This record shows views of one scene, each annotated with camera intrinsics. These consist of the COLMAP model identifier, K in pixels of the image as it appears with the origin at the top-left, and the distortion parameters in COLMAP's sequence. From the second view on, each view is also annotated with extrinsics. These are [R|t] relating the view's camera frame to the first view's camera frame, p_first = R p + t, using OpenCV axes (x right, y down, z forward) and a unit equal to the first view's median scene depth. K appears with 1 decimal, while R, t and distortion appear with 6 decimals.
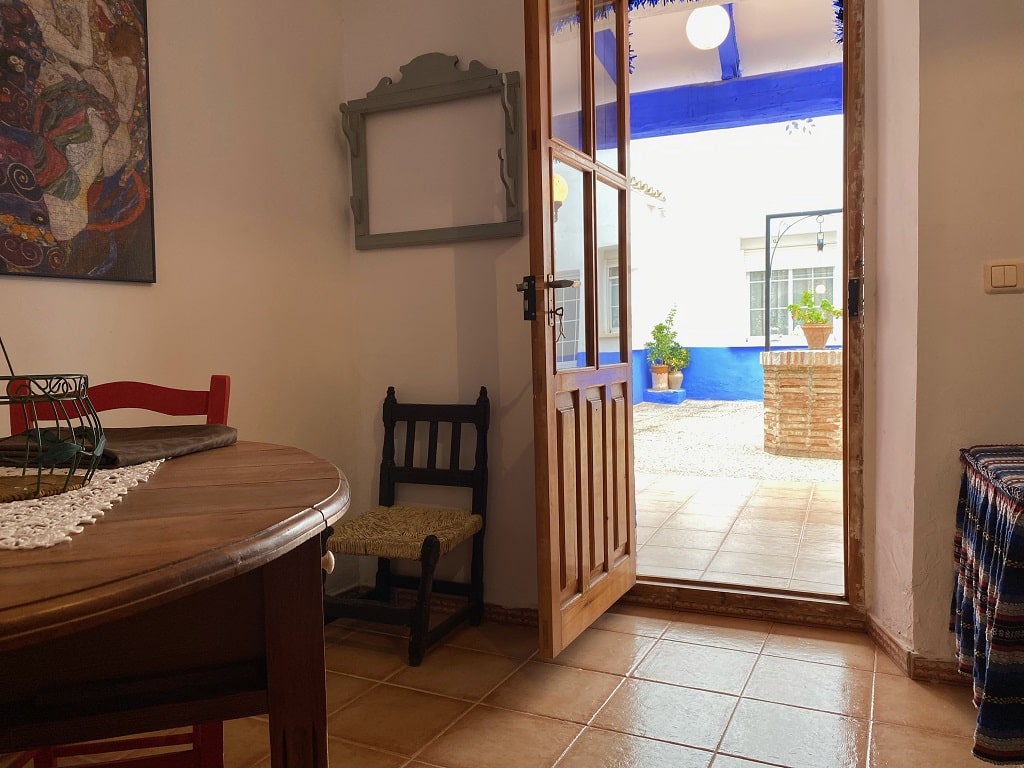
lens RADIAL K [[779.3, 0, 512.8], [0, 779.3, 383.5], [0, 0, 1]] dist [0.034674, -0.017472]
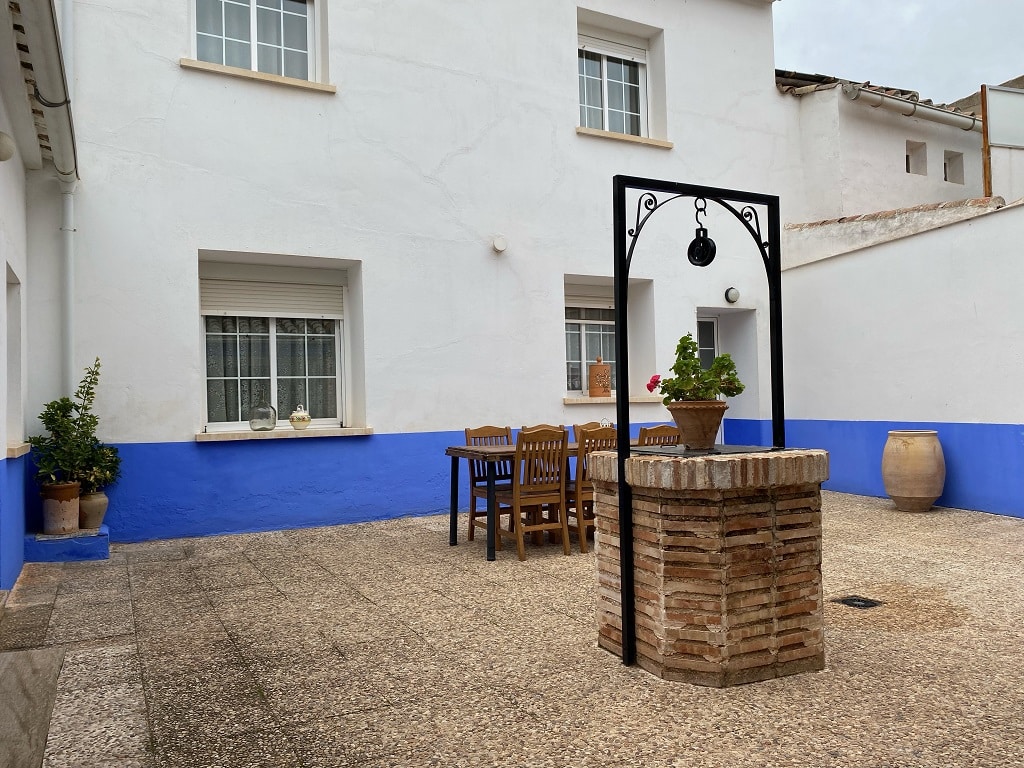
lens RADIAL K [[779.3, 0, 513.4], [0, 779.3, 385.0], [0, 0, 1]] dist [0.034674, -0.017472]
pose [[0.558052, 0.029916, 0.829267, -0.114550], [0.055072, 0.995811, -0.072985, -0.057394], [-0.827976, 0.086399, 0.554067, 0.839633]]
